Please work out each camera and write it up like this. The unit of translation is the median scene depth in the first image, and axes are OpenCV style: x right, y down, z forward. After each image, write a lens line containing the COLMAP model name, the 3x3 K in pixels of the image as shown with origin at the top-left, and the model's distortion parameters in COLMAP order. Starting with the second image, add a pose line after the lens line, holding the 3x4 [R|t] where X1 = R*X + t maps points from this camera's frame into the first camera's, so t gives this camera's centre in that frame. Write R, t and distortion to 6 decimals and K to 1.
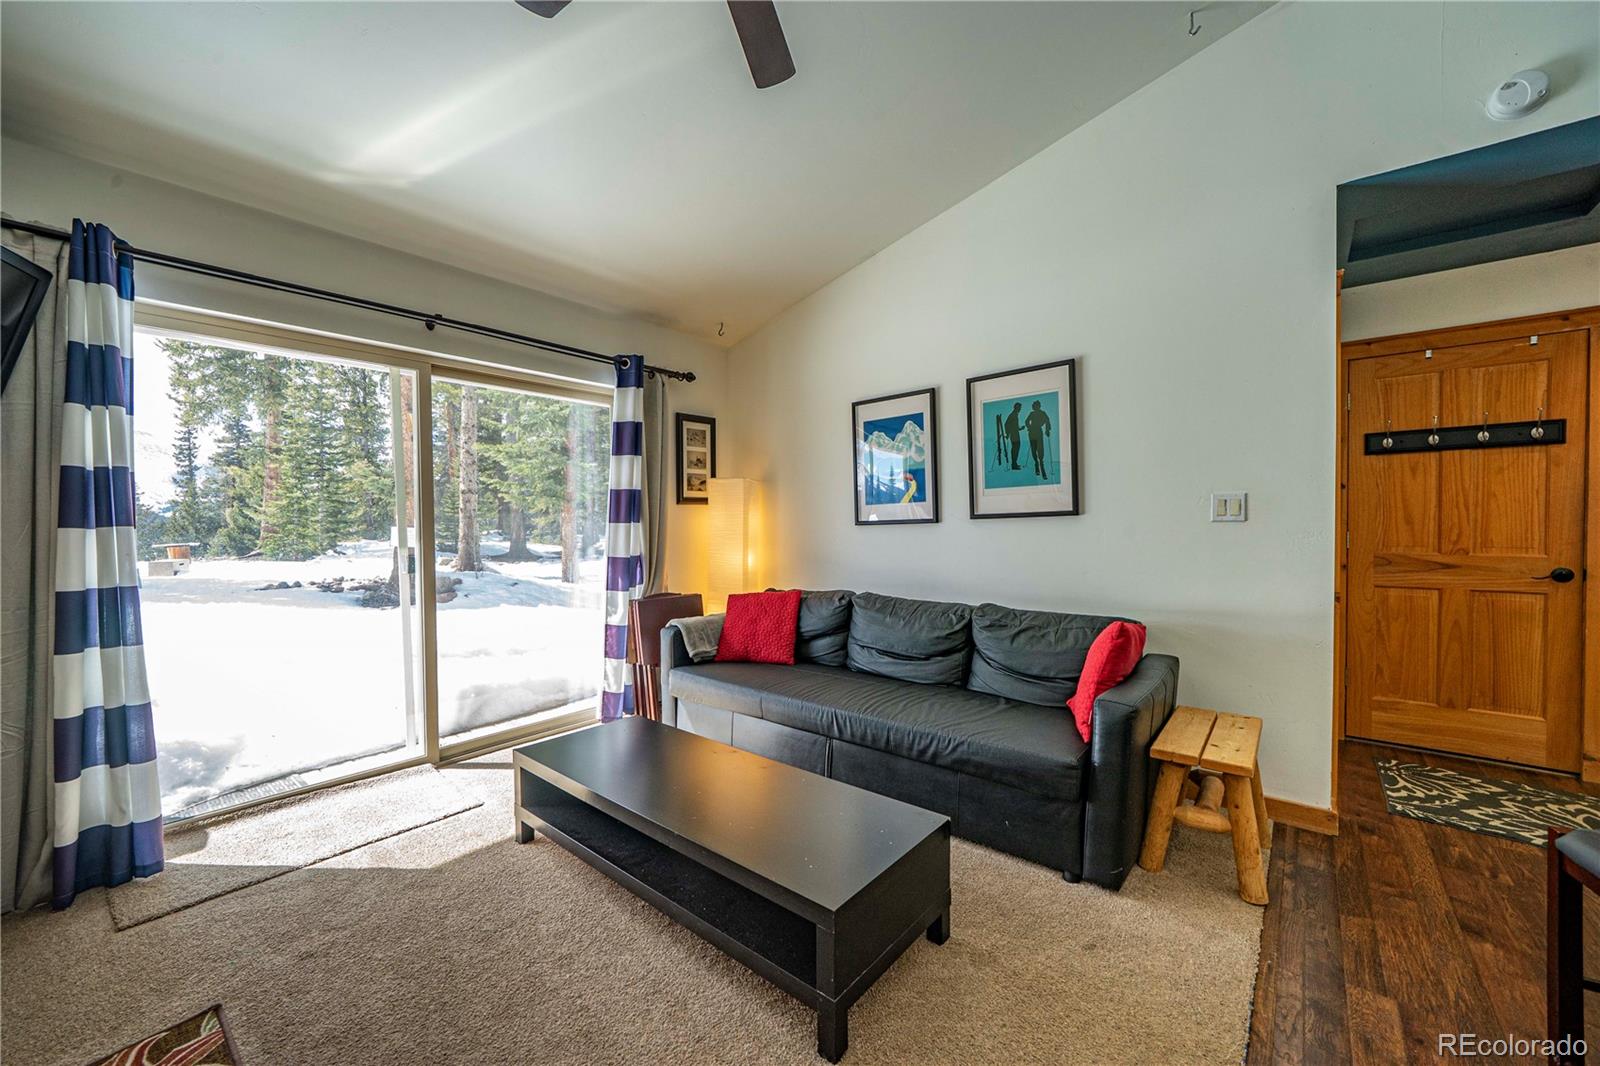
lens RADIAL K [[618.6, 0, 791.2], [0, 618.6, 535.1], [0, 0, 1]] dist [-0.001034, -0.000023]
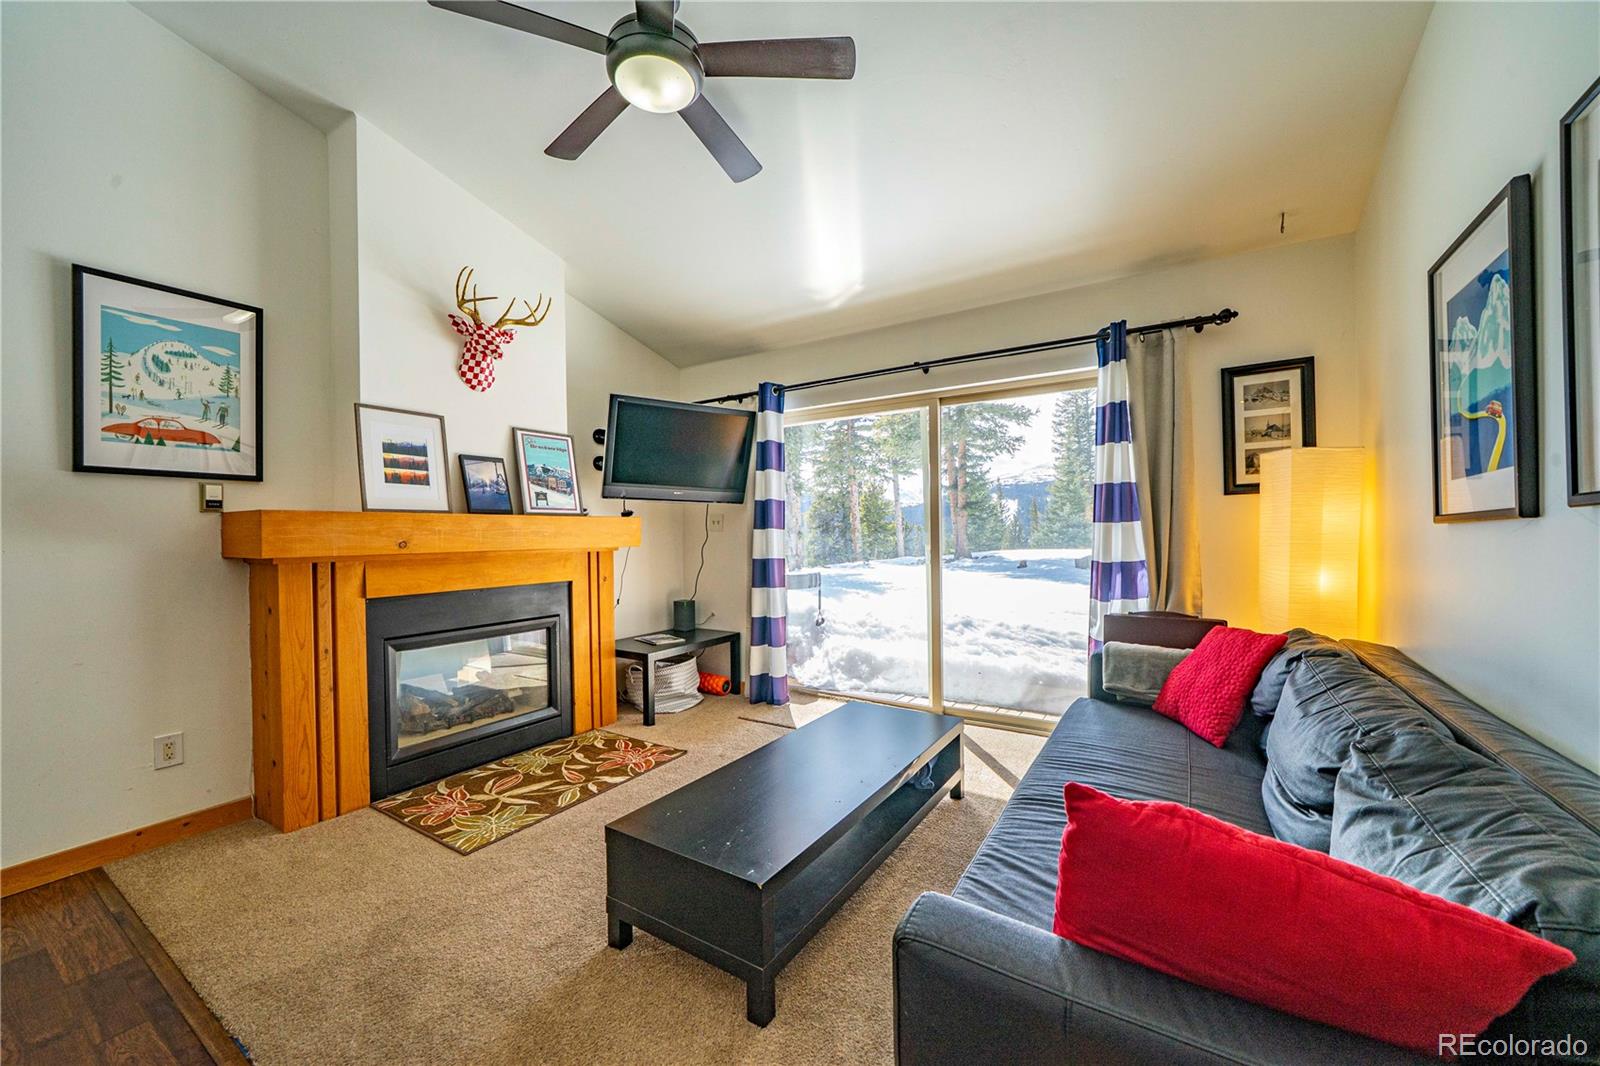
lens RADIAL K [[618.6, 0, 791.2], [0, 618.6, 535.1], [0, 0, 1]] dist [-0.001034, -0.000023]
pose [[0.129539, 0.014349, -0.991470, 0.531070], [-0.004929, 0.999892, 0.013827, -0.011780], [0.991562, 0.003096, 0.129596, 0.455807]]
